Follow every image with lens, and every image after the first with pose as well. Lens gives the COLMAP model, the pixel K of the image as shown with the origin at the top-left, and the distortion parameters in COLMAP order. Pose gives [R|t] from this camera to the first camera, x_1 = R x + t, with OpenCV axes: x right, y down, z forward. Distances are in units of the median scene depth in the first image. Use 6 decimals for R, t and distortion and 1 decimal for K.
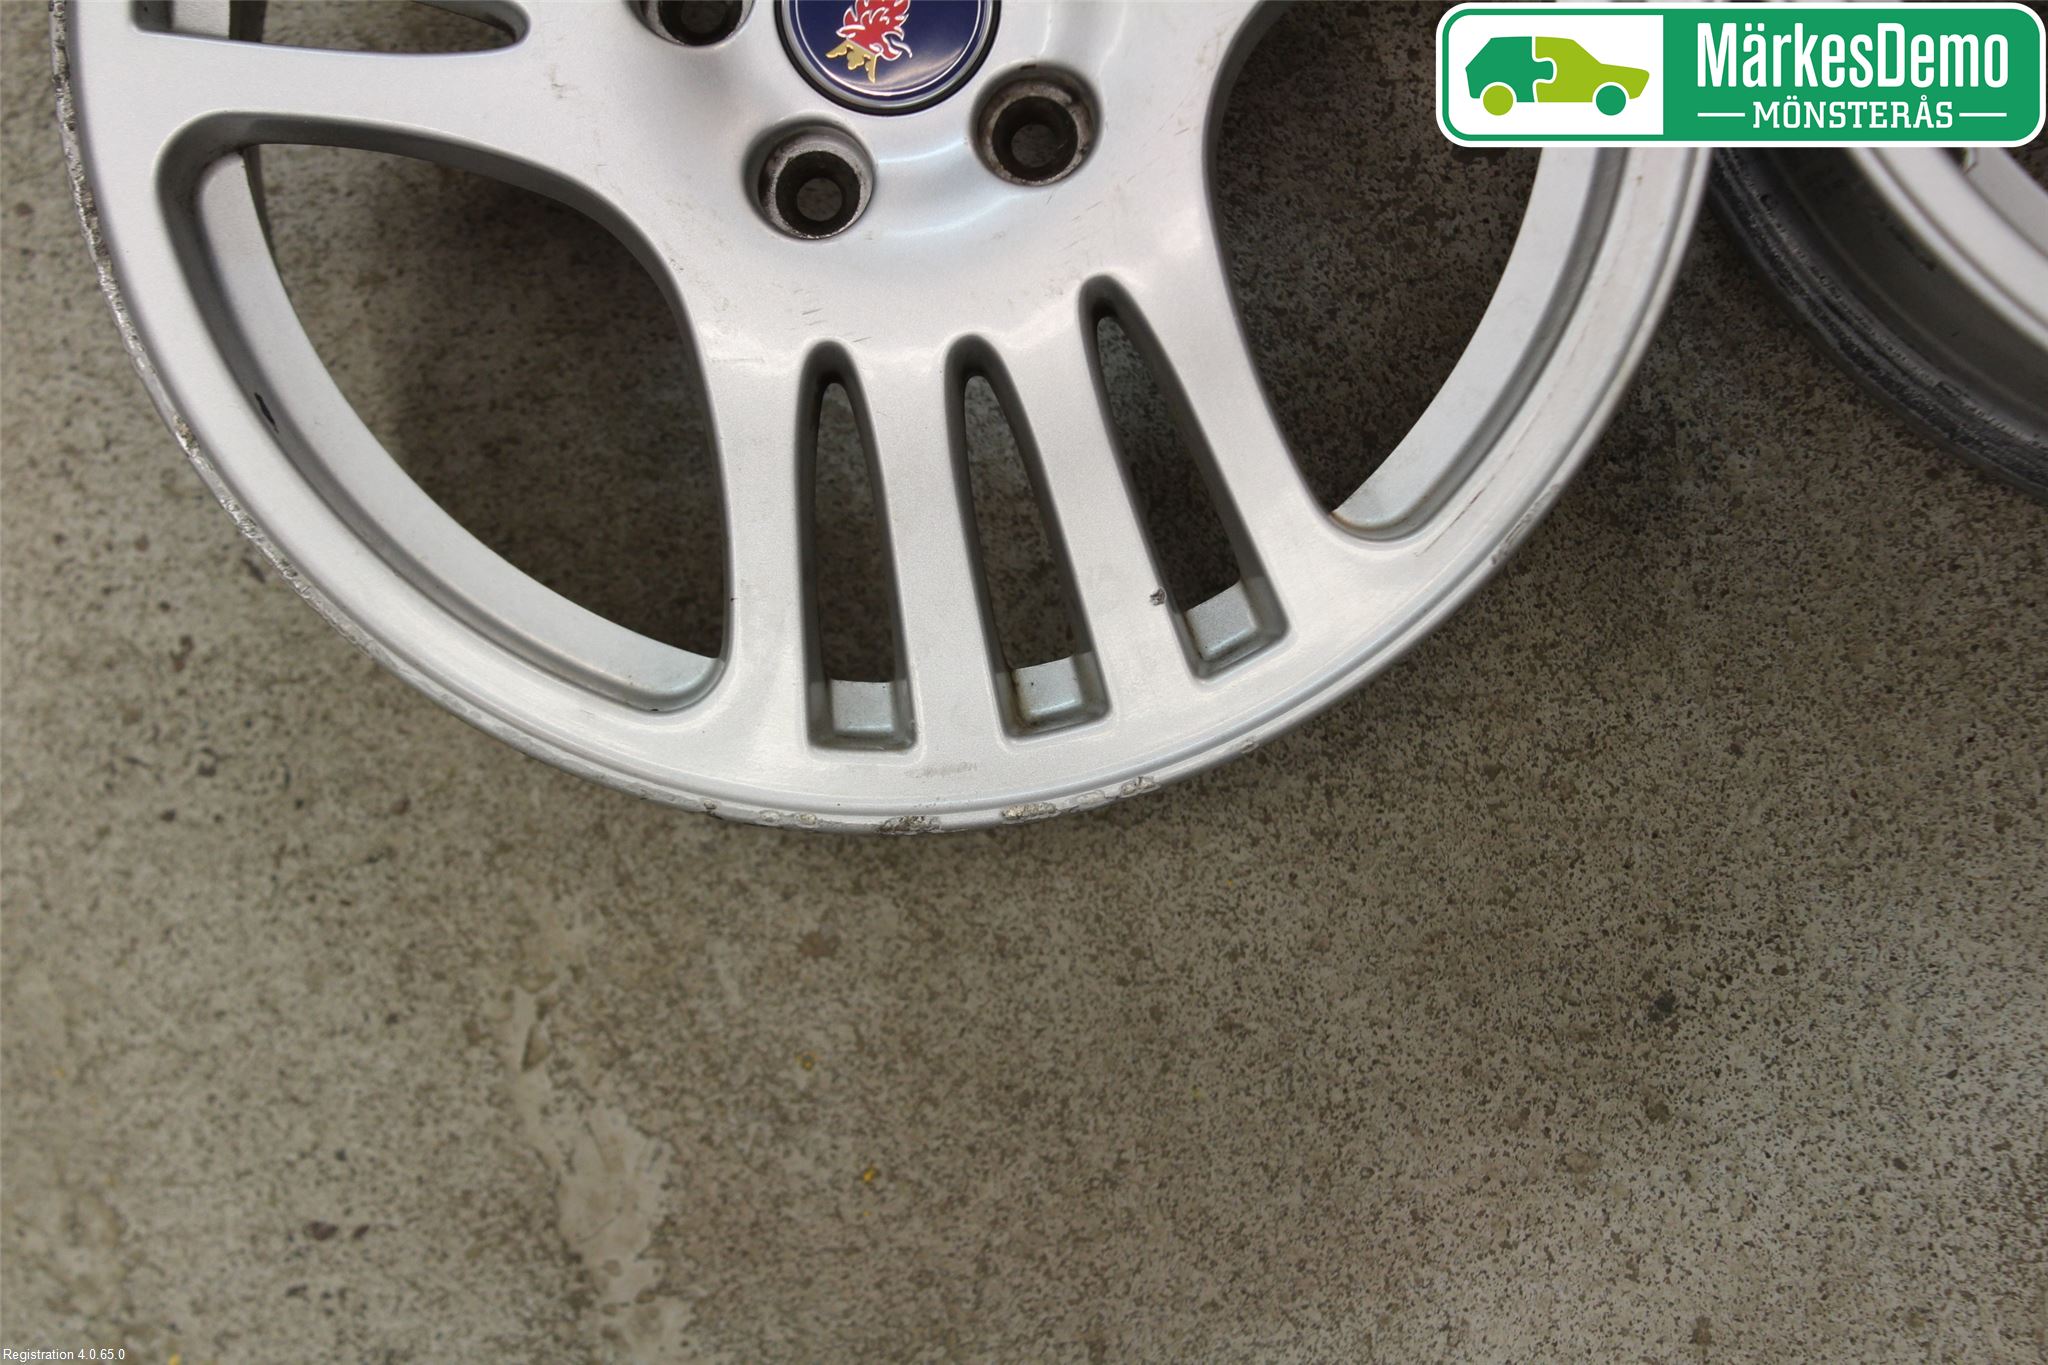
lens RADIAL K [[4066.3, 0, 884.3], [0, 4066.3, 722.4], [0, 0, 1]] dist [0.005231, 0.101218]
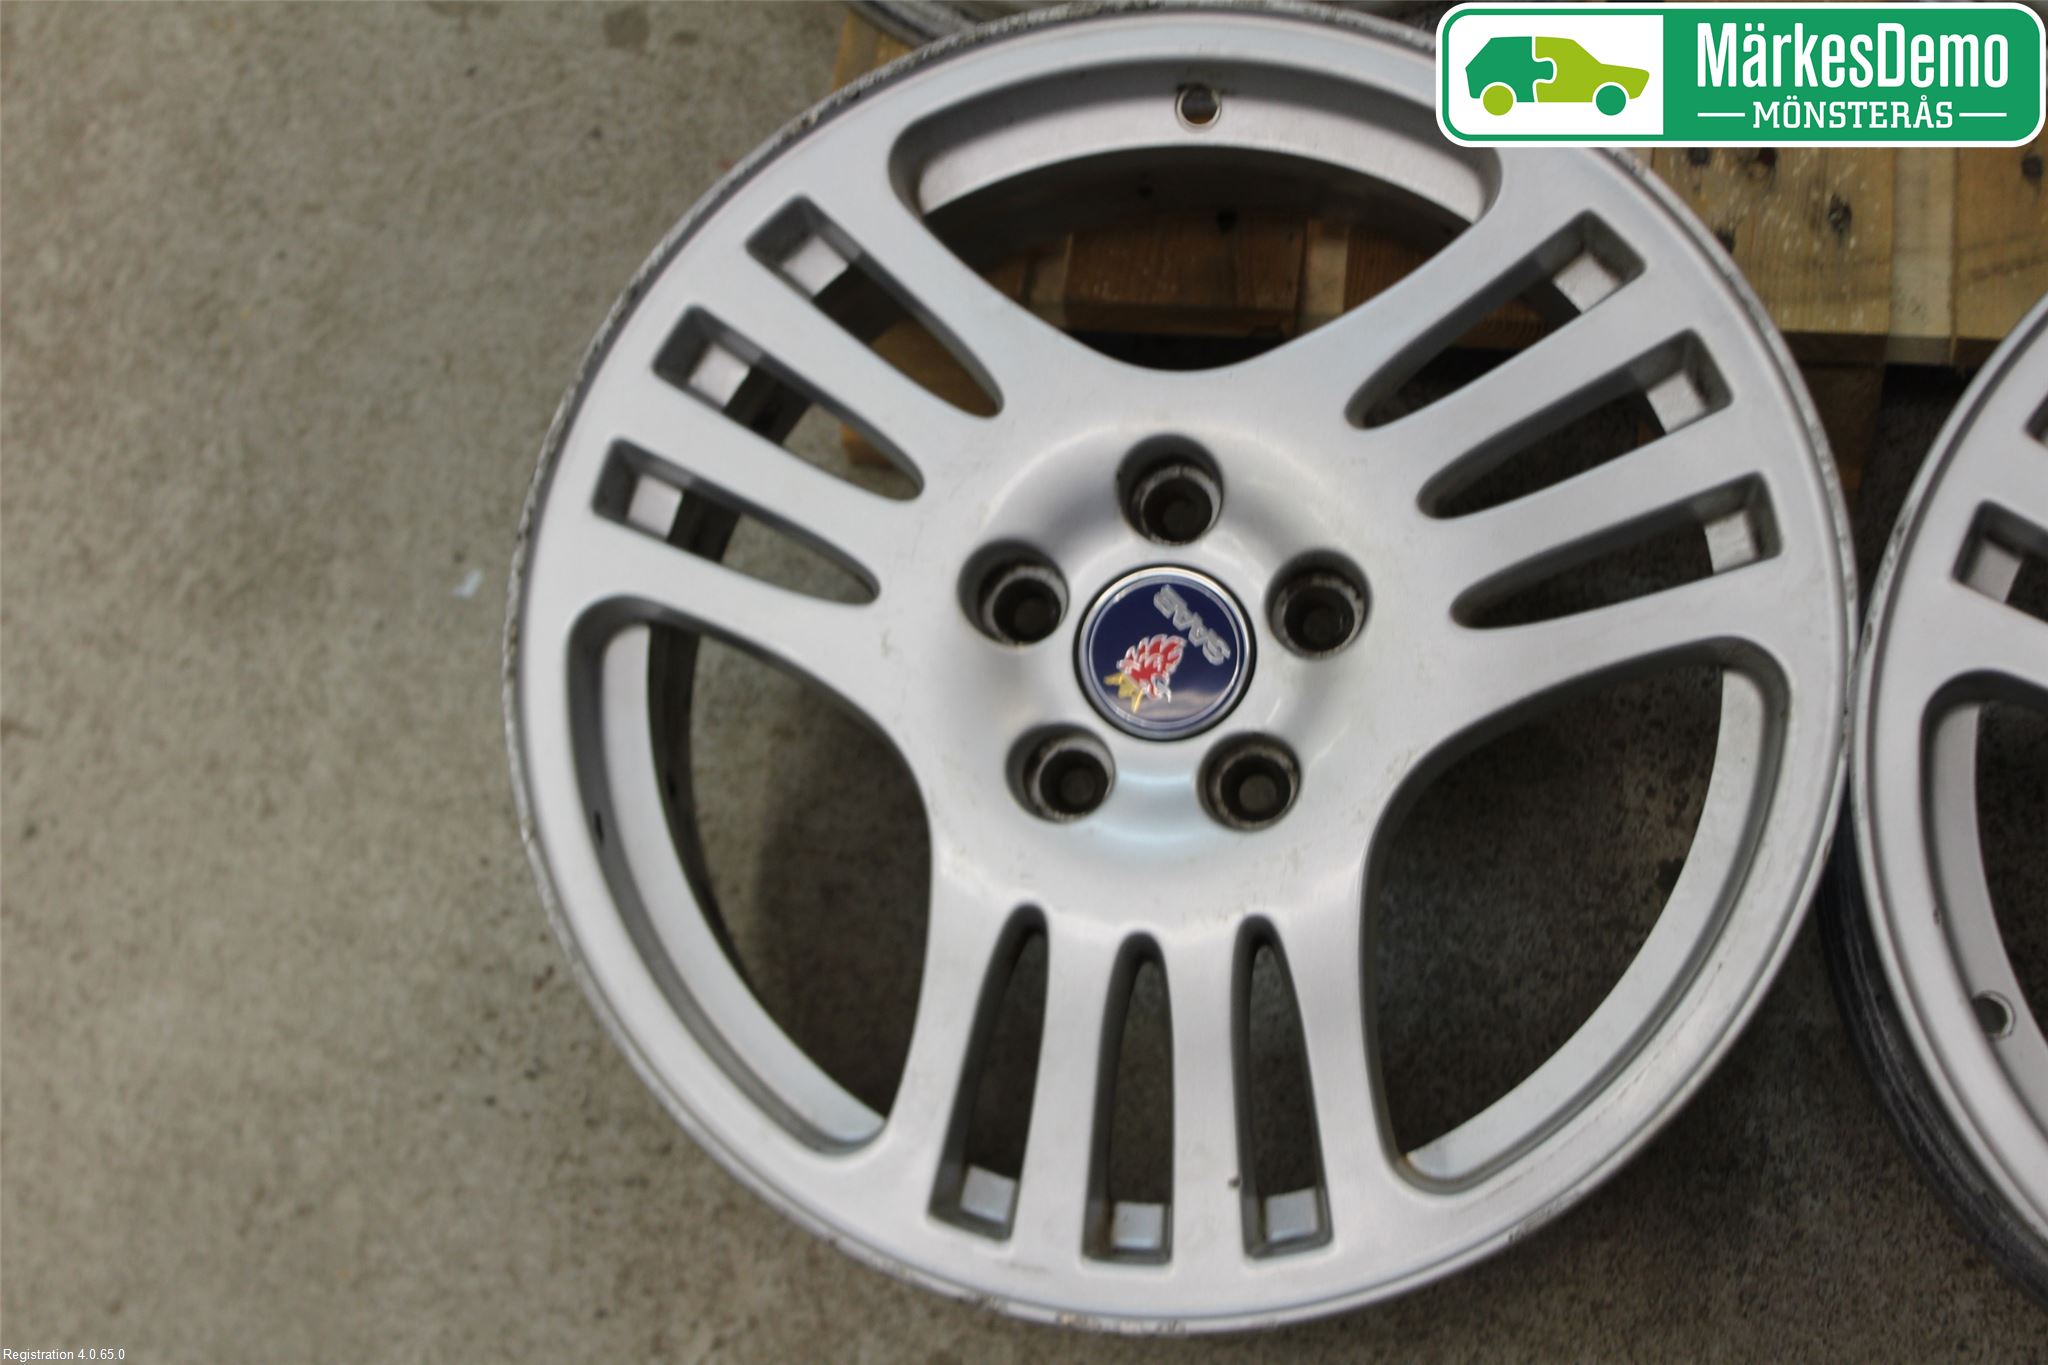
lens RADIAL K [[3384.8, 0, 894.6], [0, 3384.8, 721.1], [0, 0, 1]] dist [-0.025254, 0.073289]
pose [[0.945707, 0.274123, -0.174630, 0.092725], [-0.289679, 0.954532, -0.070386, -0.052174], [0.147395, 0.117151, 0.982115, -0.016759]]
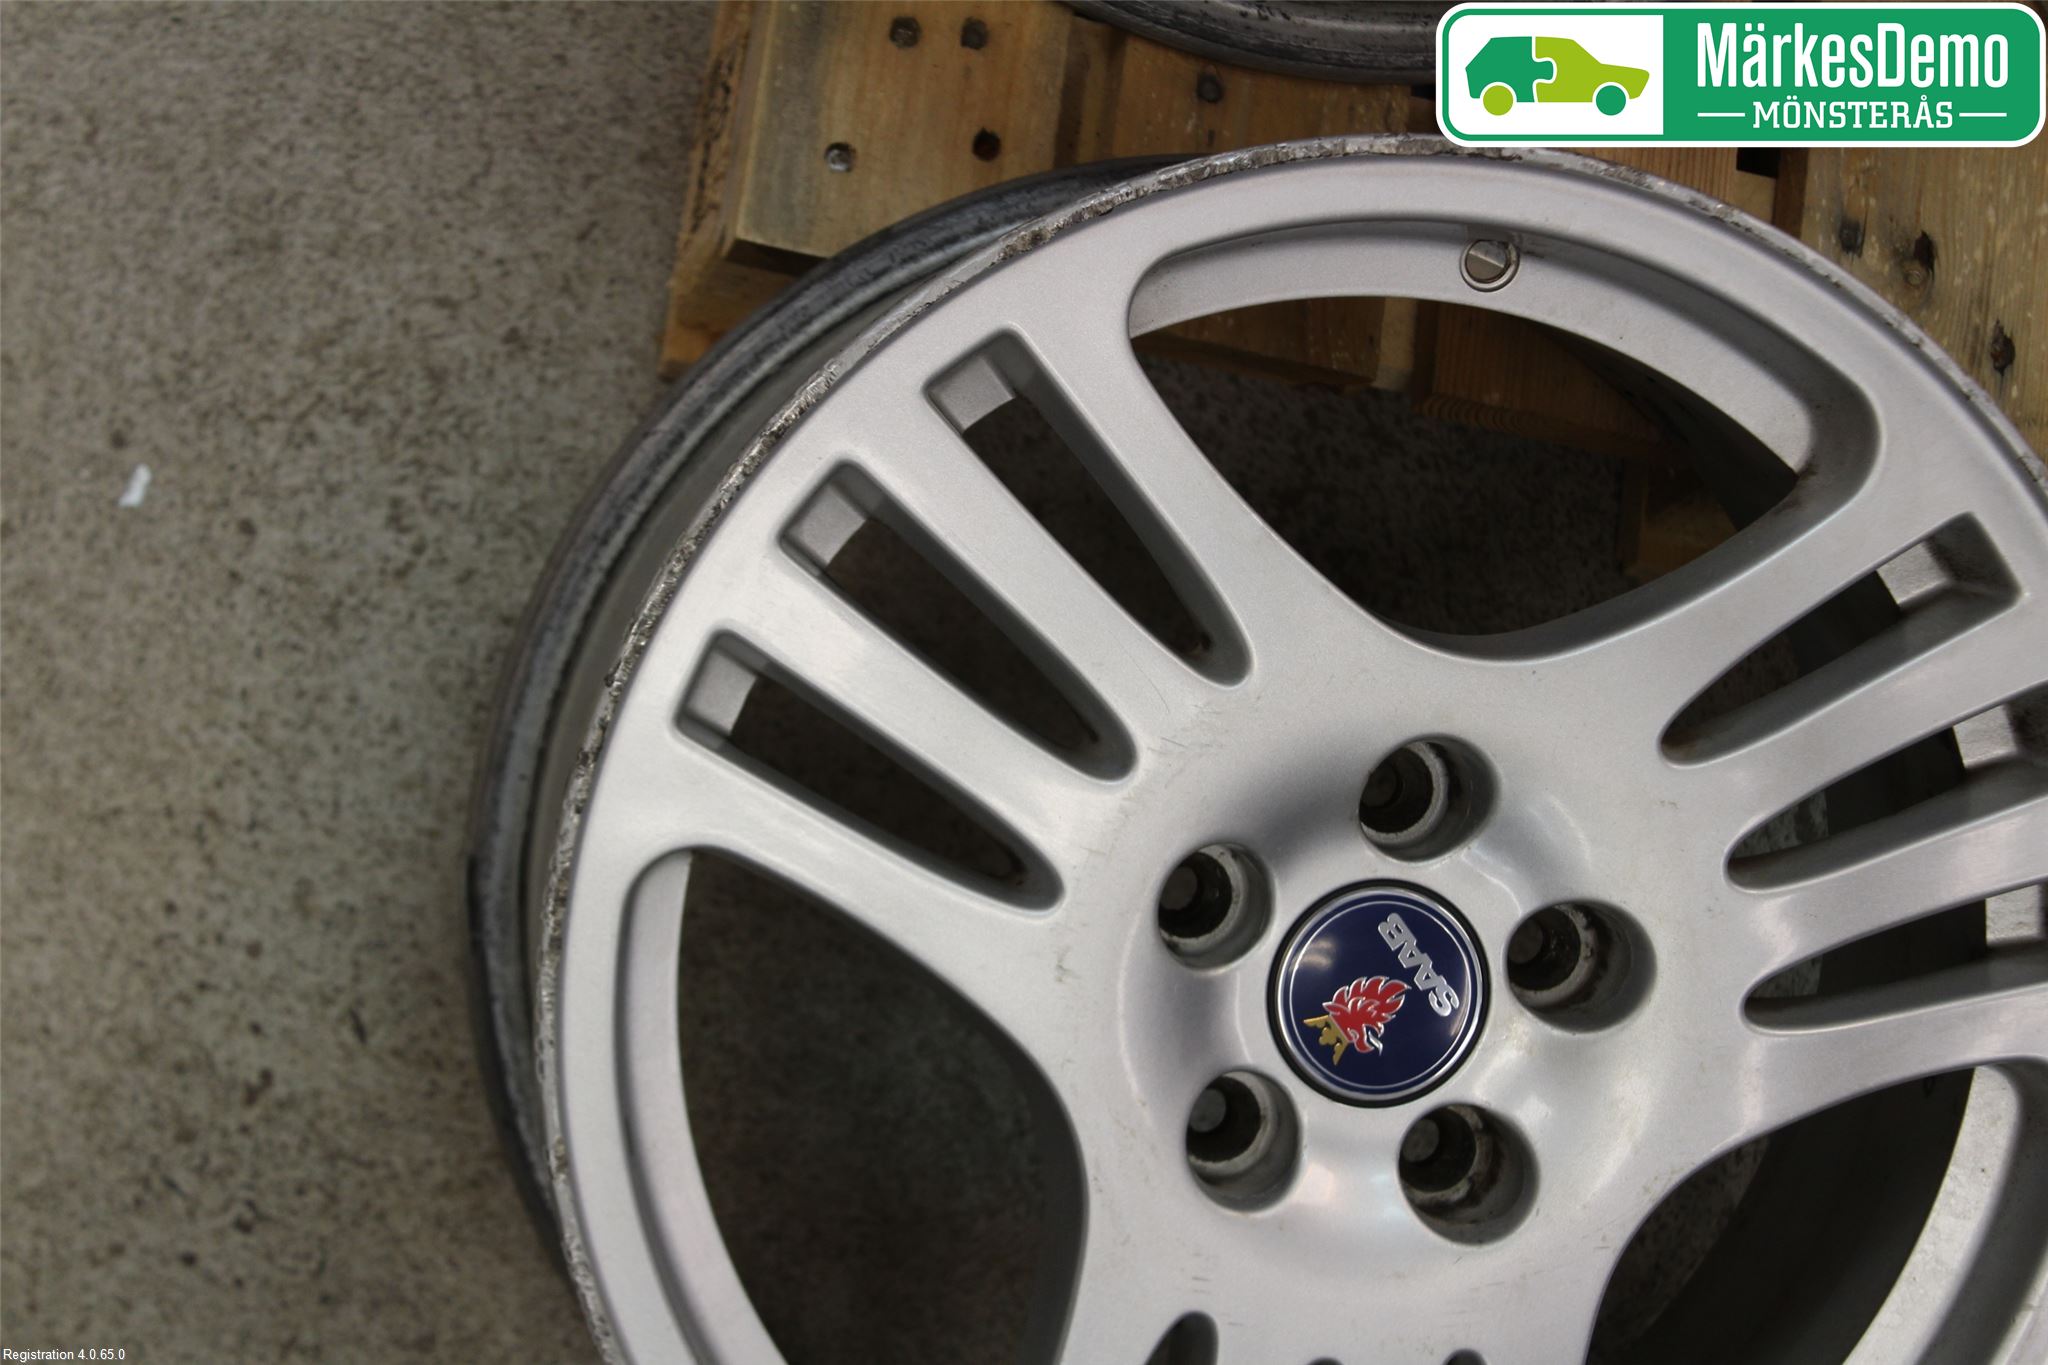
lens RADIAL K [[4066.3, 0, 884.3], [0, 4066.3, 722.4], [0, 0, 1]] dist [0.005231, 0.101218]
pose [[0.891901, 0.384863, 0.237471, -0.309063], [-0.402640, 0.914882, 0.029526, -0.185829], [-0.205895, -0.121949, 0.970946, 0.073088]]
